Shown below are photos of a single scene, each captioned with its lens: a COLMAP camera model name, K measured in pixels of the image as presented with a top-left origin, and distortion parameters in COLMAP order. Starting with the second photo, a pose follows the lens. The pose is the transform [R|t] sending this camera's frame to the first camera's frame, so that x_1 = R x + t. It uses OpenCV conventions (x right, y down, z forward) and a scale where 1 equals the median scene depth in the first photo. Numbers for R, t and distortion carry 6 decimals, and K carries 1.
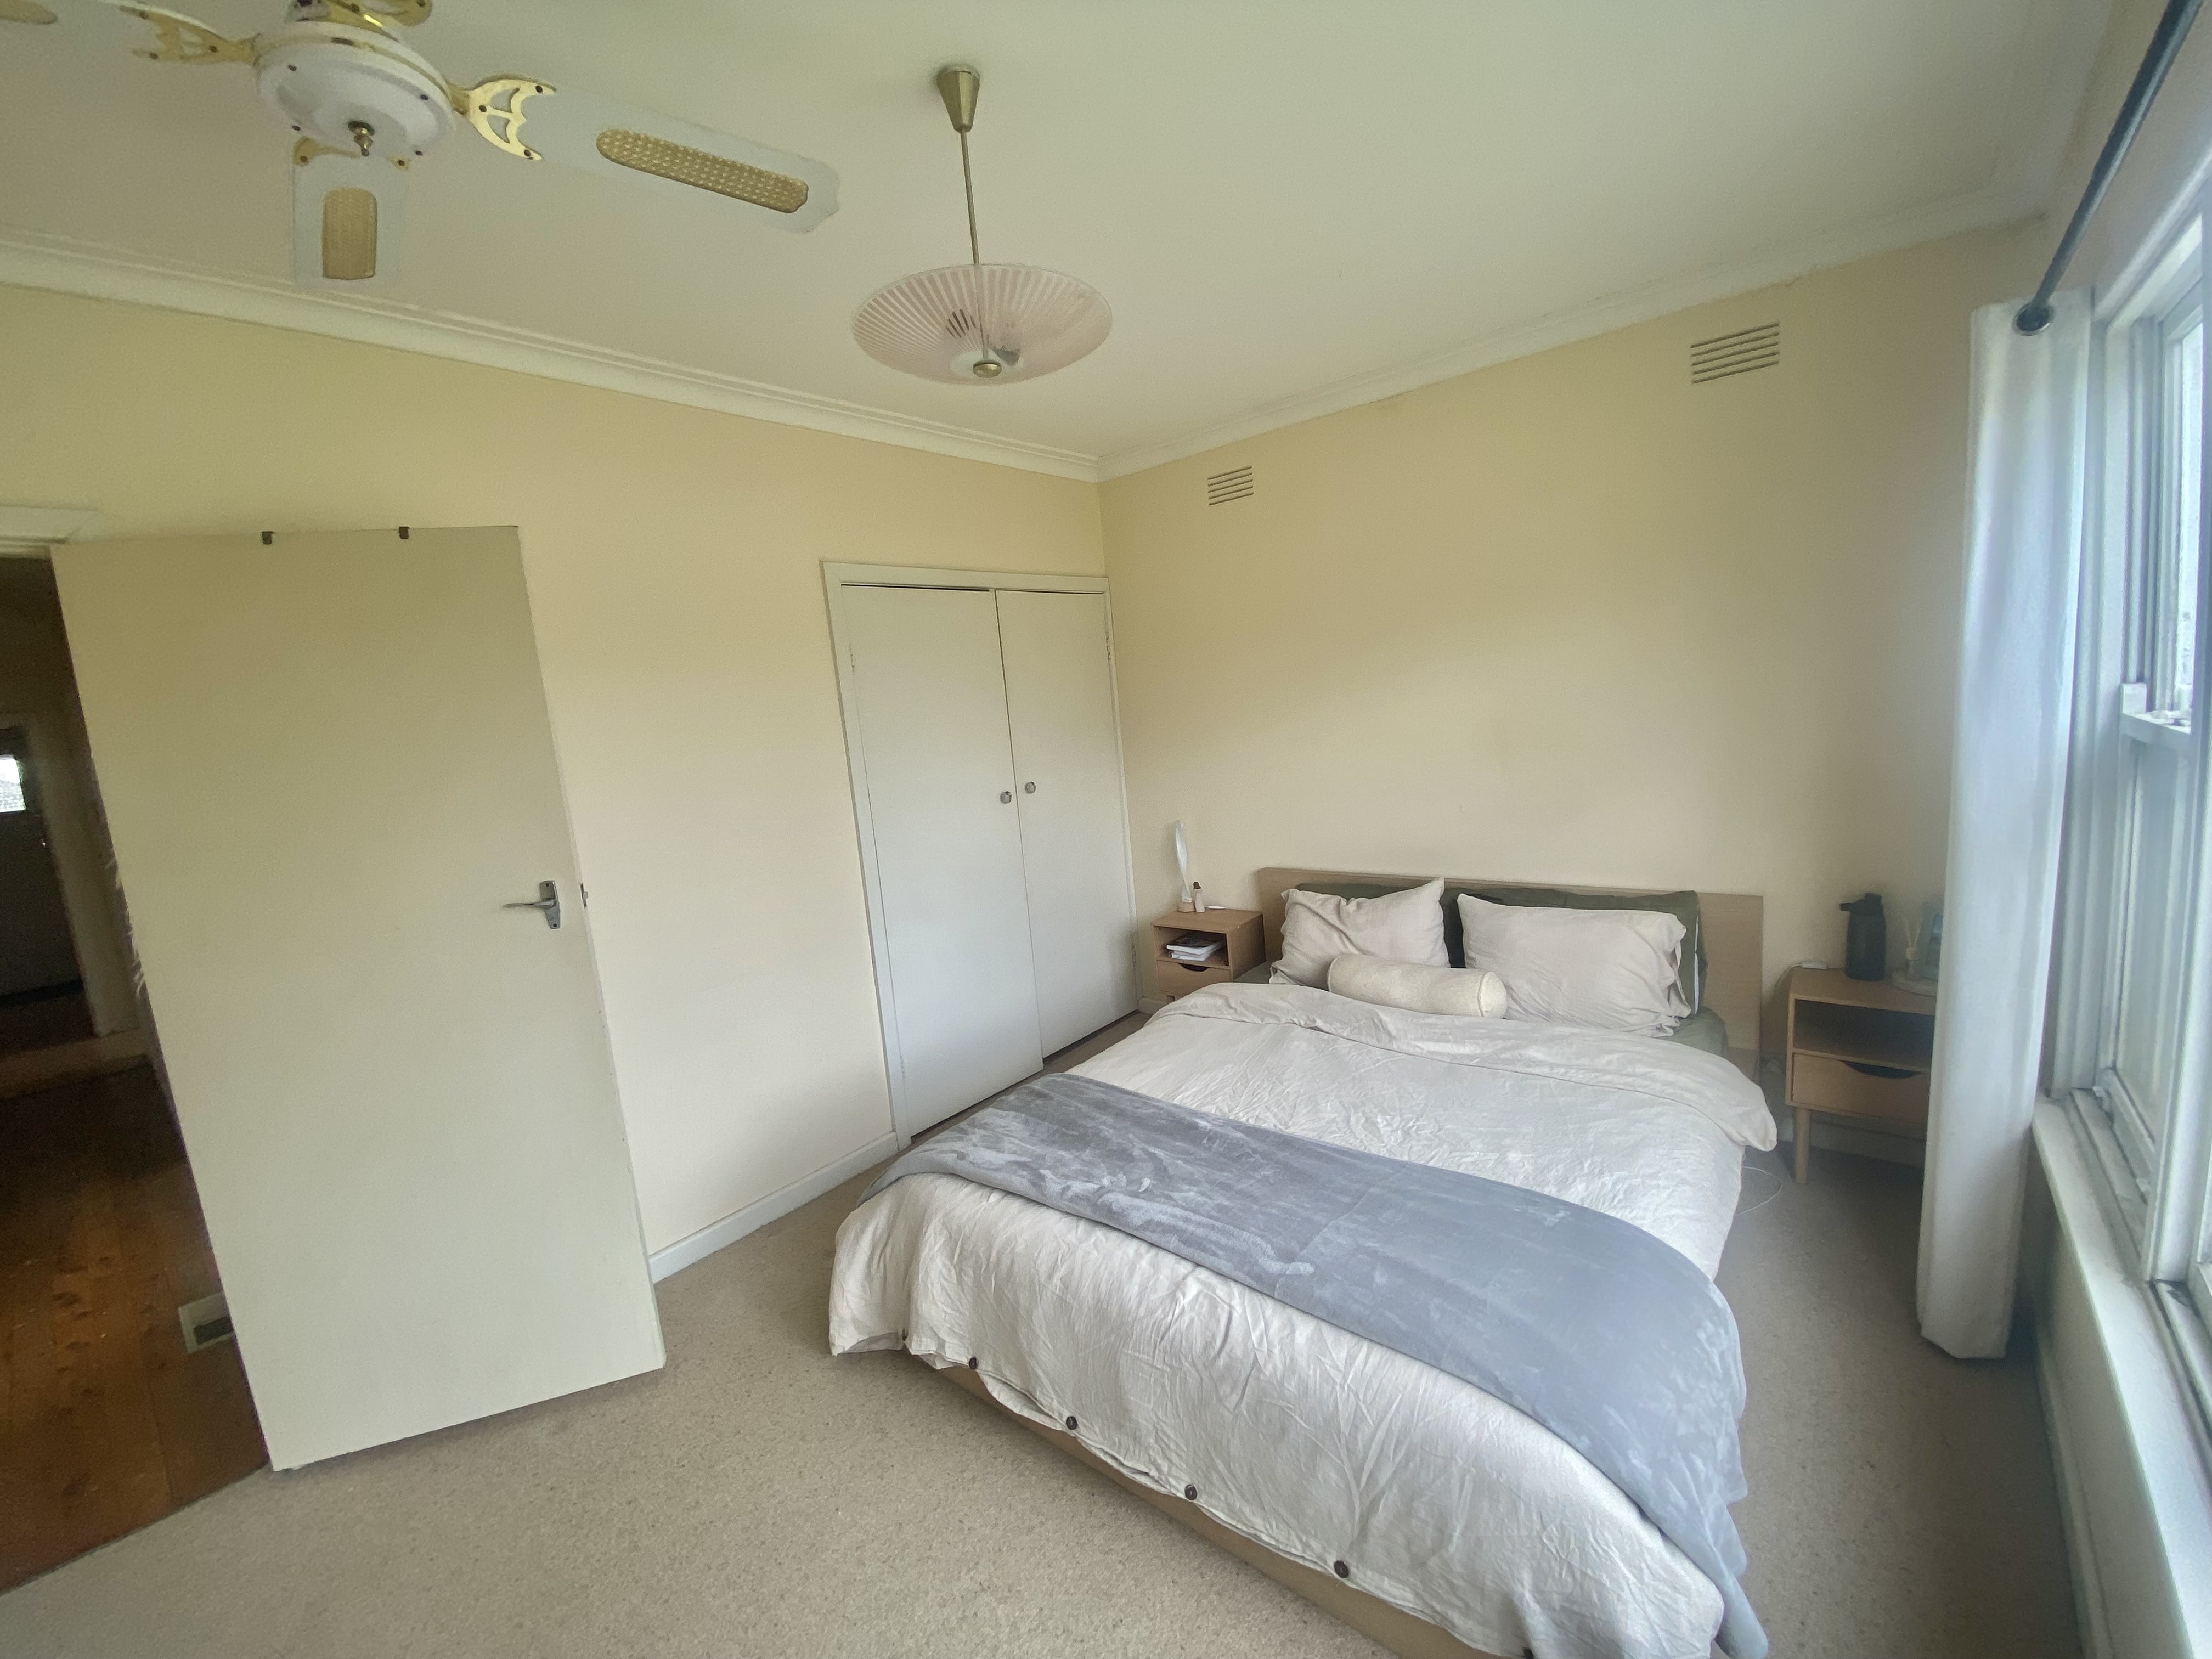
lens RADIAL K [[896.5, 0, 1105.5], [0, 896.5, 831.7], [0, 0, 1]] dist [0.023702, -0.021422]
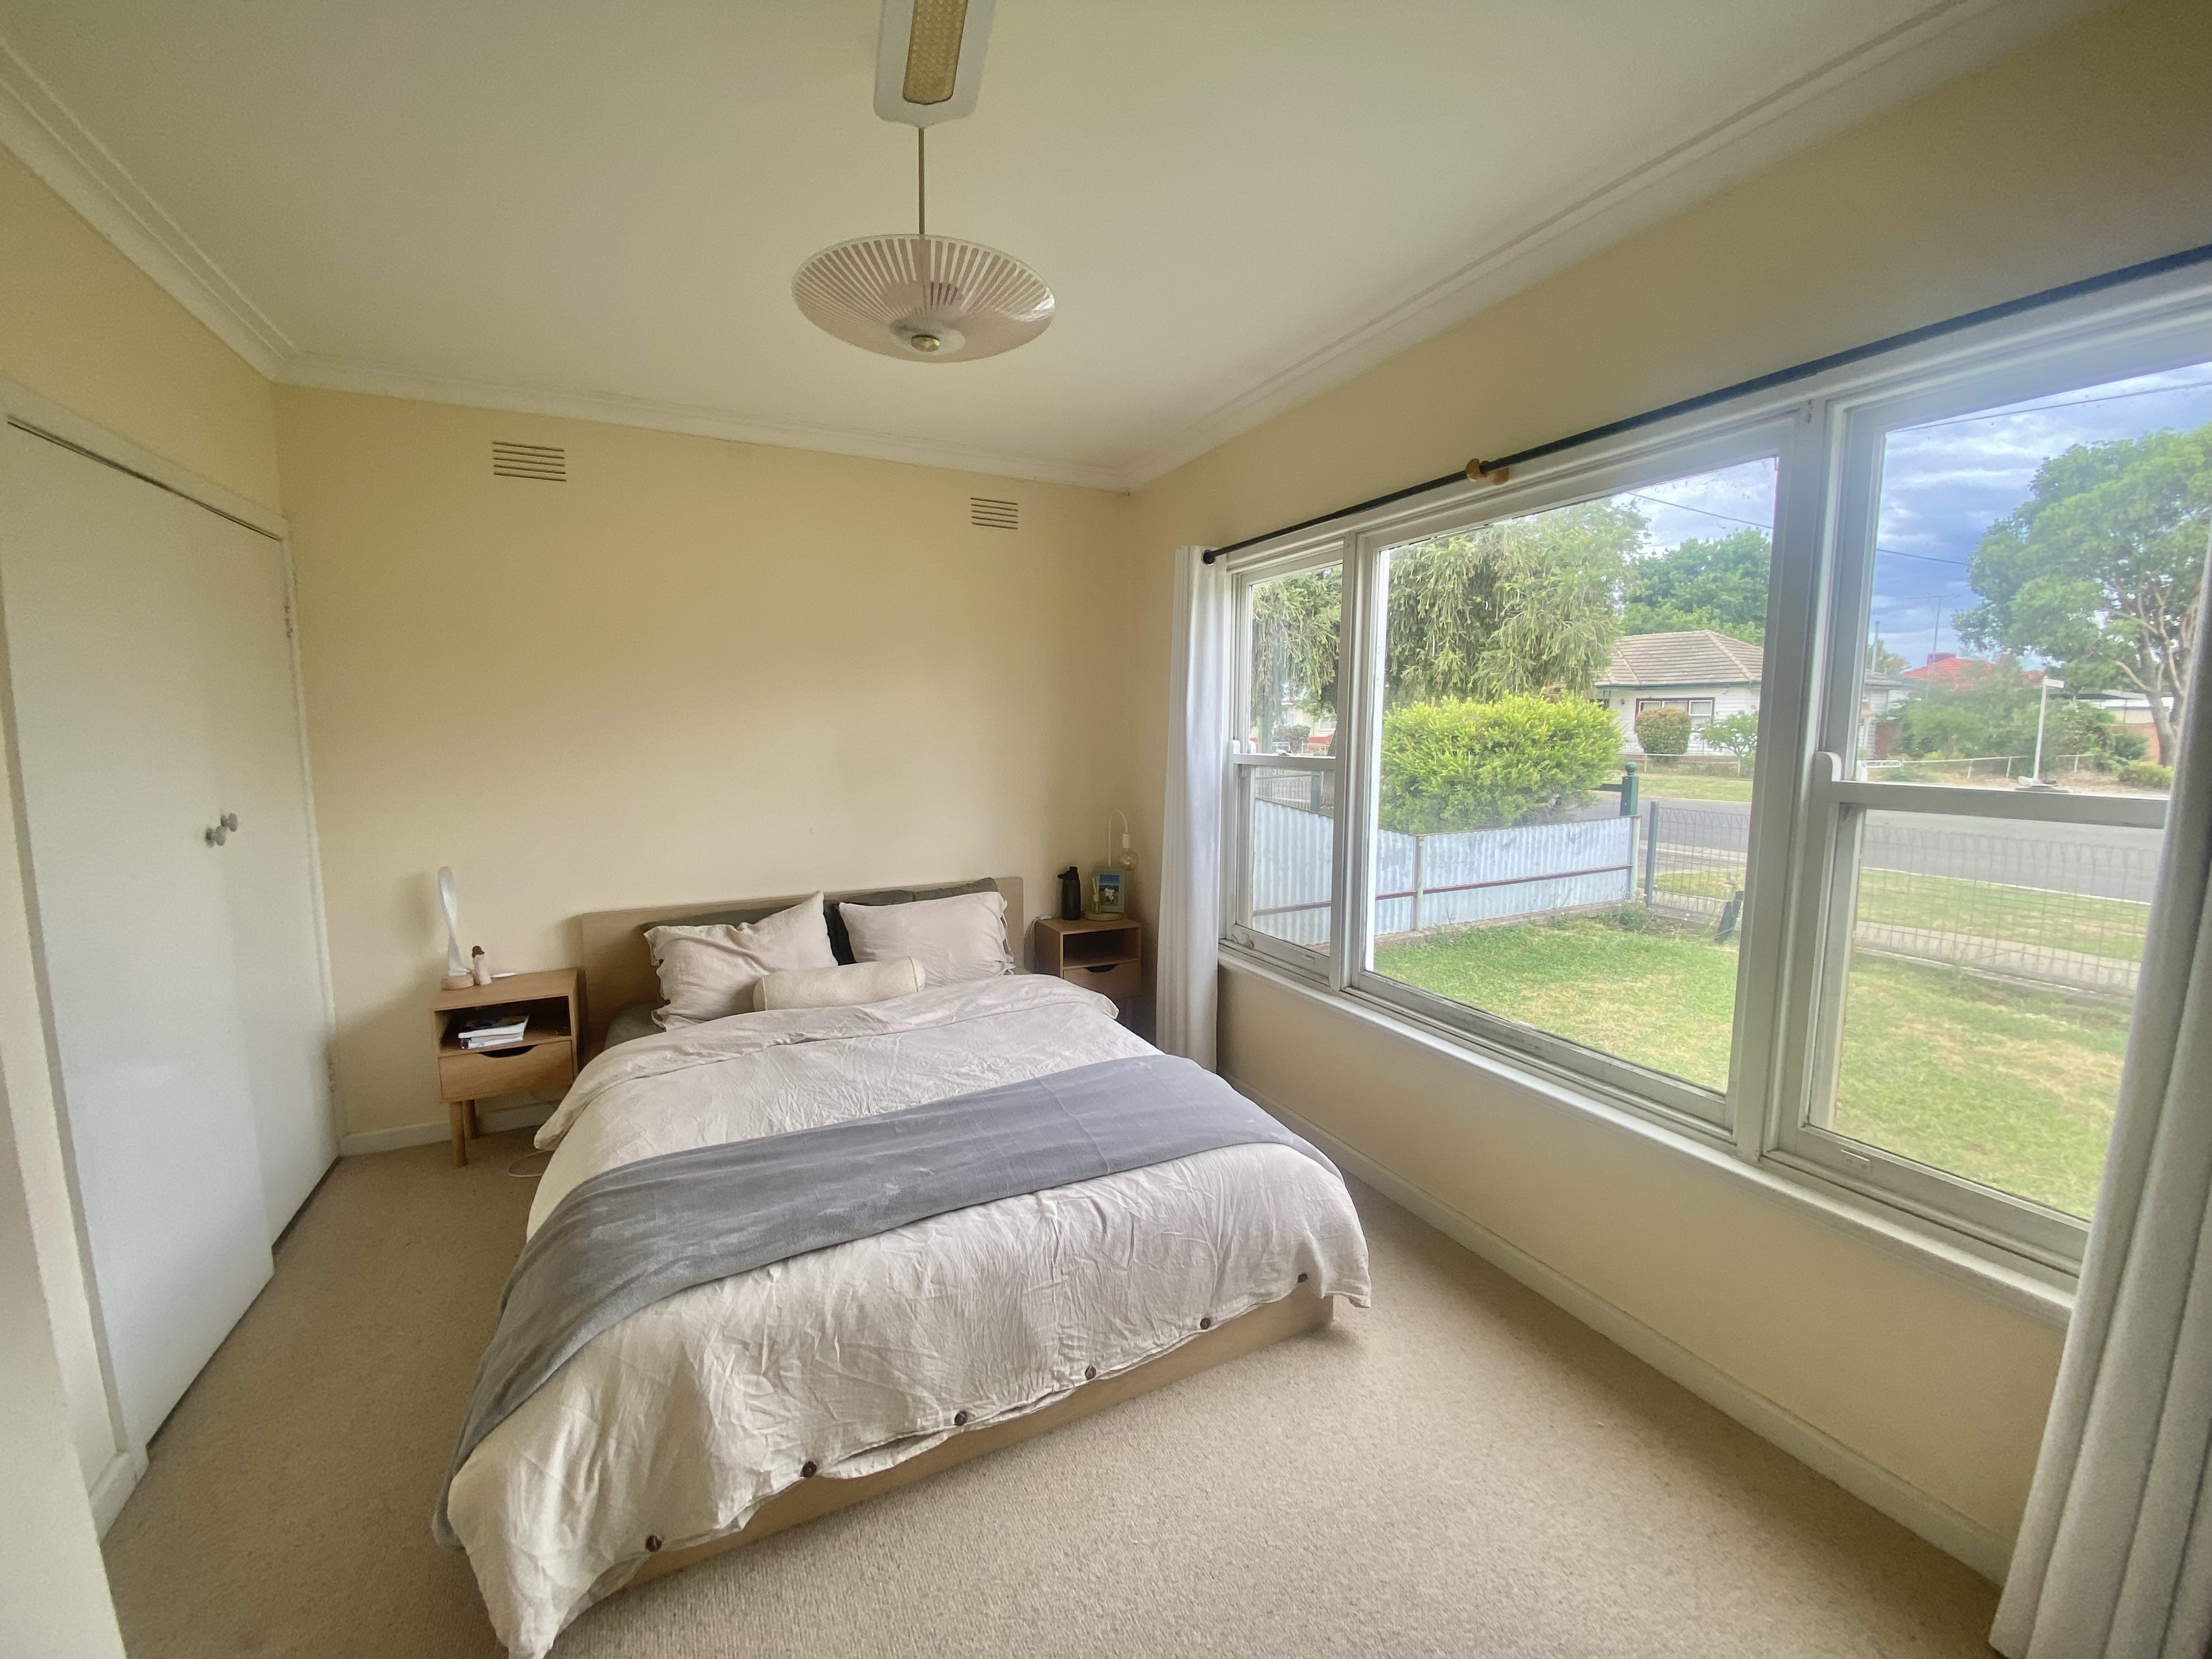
lens RADIAL K [[896.5, 0, 1105.5], [0, 896.5, 831.7], [0, 0, 1]] dist [0.023702, -0.021422]
pose [[0.425842, -0.037565, 0.904017, -0.680034], [0.107474, 0.994164, -0.009315, 0.040801], [-0.898392, 0.101125, 0.427394, 0.309456]]
